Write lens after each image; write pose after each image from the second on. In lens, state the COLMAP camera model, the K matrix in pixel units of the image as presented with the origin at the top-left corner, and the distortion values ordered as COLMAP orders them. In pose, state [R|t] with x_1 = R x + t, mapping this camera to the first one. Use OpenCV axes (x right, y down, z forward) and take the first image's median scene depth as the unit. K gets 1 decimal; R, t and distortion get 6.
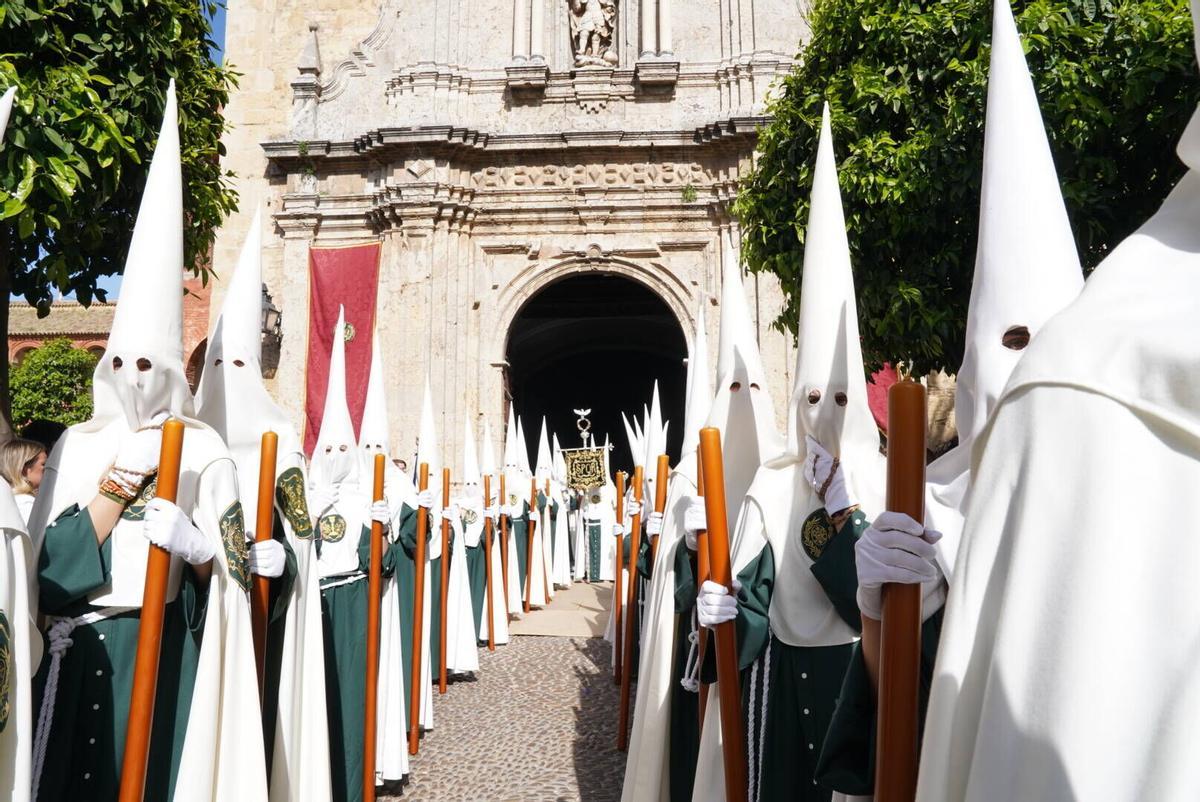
lens RADIAL K [[833.7, 0, 594.1], [0, 833.7, 396.8], [0, 0, 1]] dist [-0.109152, 0.083786]
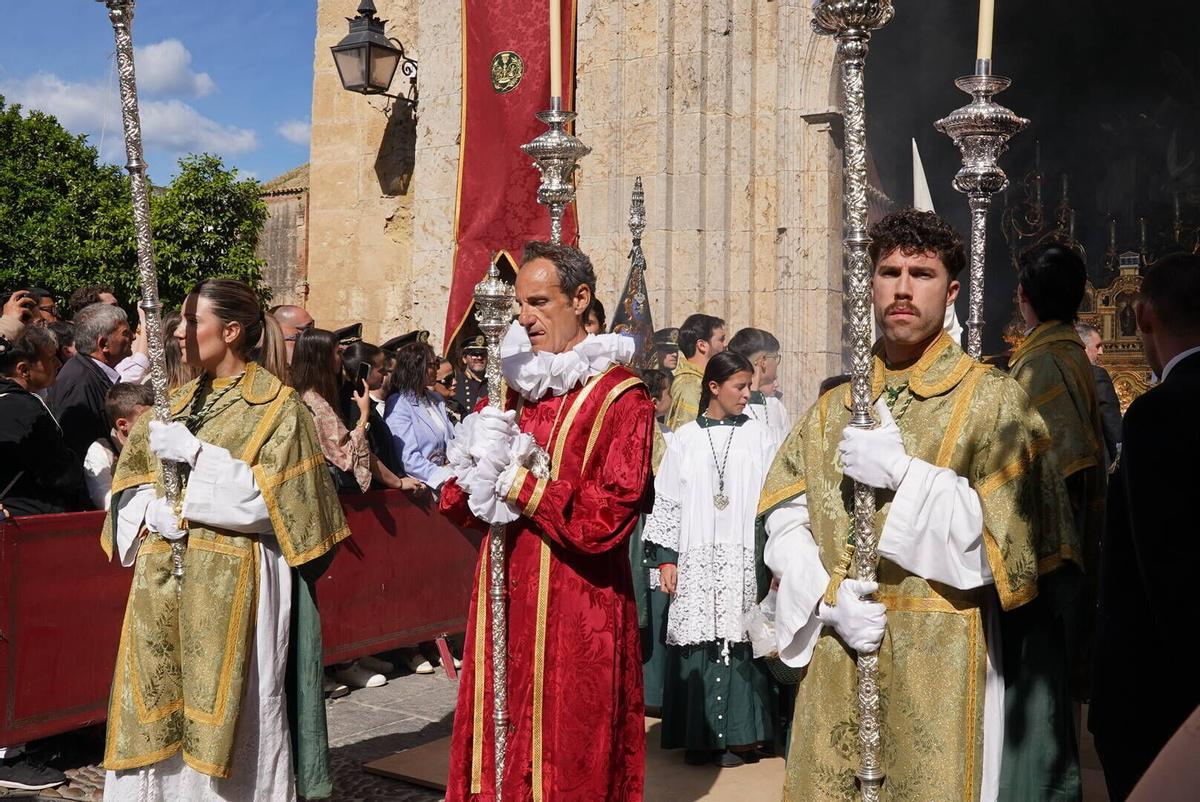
lens RADIAL K [[1237.4, 0, 612.1], [0, 1237.4, 396.9], [0, 0, 1]] dist [-0.085028, 0.000000]
pose [[0.890587, 0.011395, -0.454670, 0.083514], [0.039234, 0.994035, 0.101762, 0.038120], [0.453117, -0.108466, 0.884828, 0.354324]]
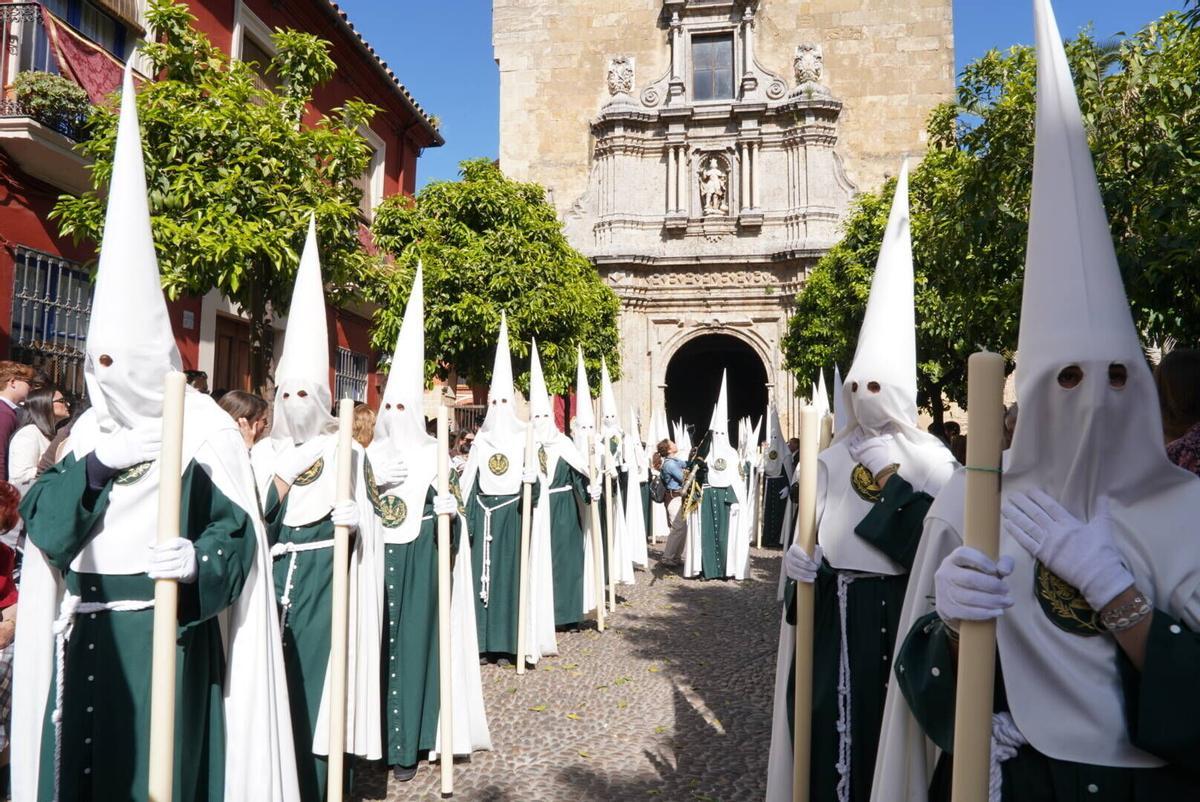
lens RADIAL K [[833.7, 0, 590.8], [0, 833.7, 401.8], [0, 0, 1]] dist [-0.109152, 0.083786]
pose [[0.991496, -0.000102, -0.130138, -0.032607], [0.005550, 0.999123, 0.041501, -0.080770], [0.130020, -0.041870, 0.990627, -0.805259]]
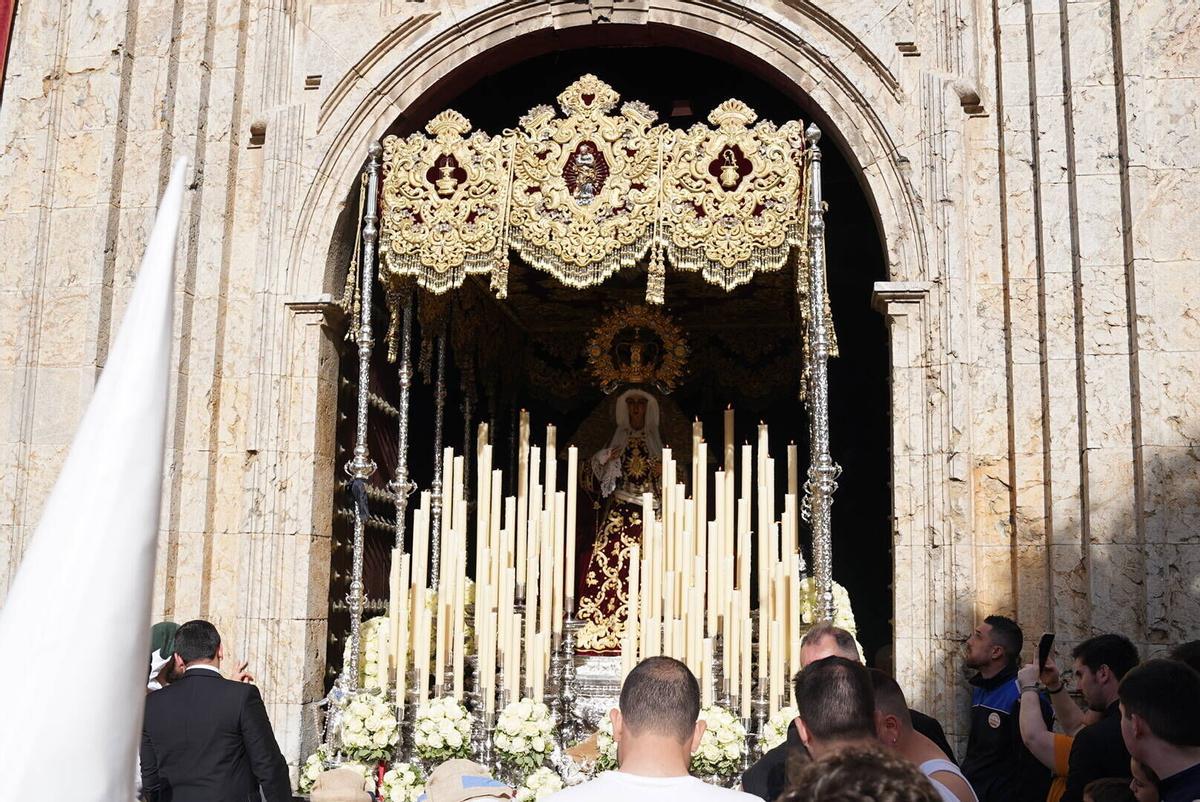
lens RADIAL K [[1237.4, 0, 599.3], [0, 1237.4, 407.8], [0, 0, 1]] dist [-0.085028, 0.000000]
pose [[0.994180, 0.006521, -0.107532, 0.053330], [-0.009442, 0.999600, -0.026677, 0.014334], [0.107315, 0.027537, 0.993844, 0.515766]]
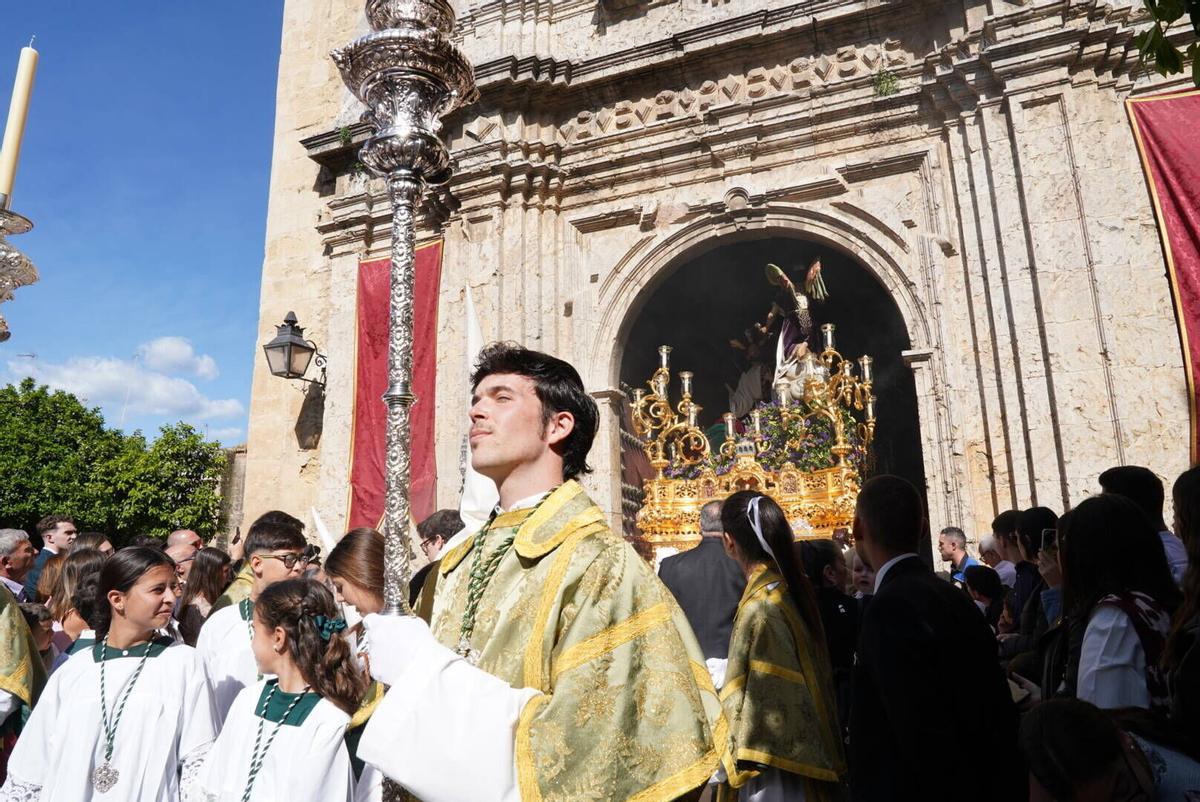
lens RADIAL K [[833.7, 0, 593.5], [0, 833.7, 400.4], [0, 0, 1]] dist [-0.109152, 0.083786]
pose [[0.942135, -0.089480, -0.323071, 0.084994], [0.054078, 0.991664, -0.116954, 0.041387], [0.330843, 0.092715, 0.939120, 0.389392]]
